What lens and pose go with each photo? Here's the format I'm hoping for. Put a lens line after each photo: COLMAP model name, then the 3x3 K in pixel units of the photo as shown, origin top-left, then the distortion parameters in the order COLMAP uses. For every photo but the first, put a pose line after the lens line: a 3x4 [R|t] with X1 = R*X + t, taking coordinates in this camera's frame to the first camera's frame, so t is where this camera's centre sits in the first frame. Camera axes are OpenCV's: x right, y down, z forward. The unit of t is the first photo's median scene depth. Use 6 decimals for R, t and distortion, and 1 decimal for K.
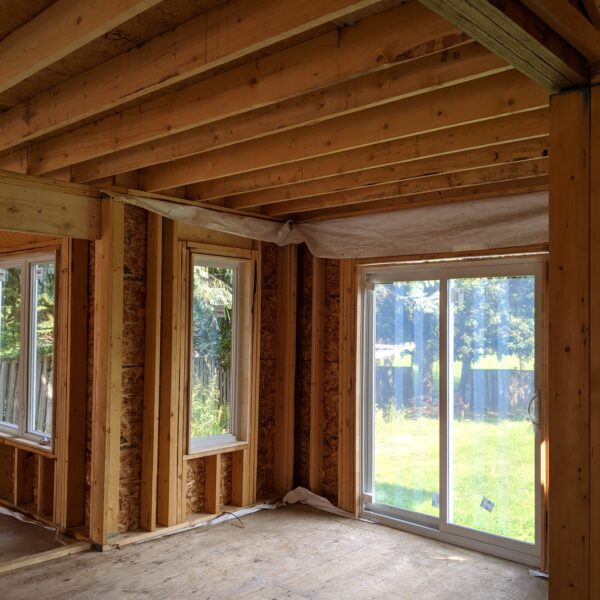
lens RADIAL K [[636.7, 0, 300.3], [0, 636.7, 307.8], [0, 0, 1]] dist [0.050887, -0.027024]
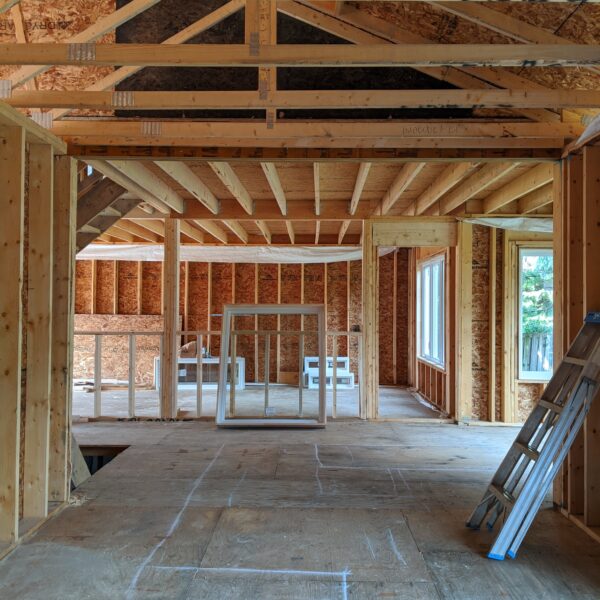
lens RADIAL K [[672.5, 0, 303.7], [0, 672.5, 298.4], [0, 0, 1]] dist [0.134304, -0.253946]
pose [[0.664480, -0.017086, -0.747111, 0.749969], [0.013852, 0.999848, -0.010546, 0.046908], [0.747178, -0.003341, 0.664616, -0.504722]]
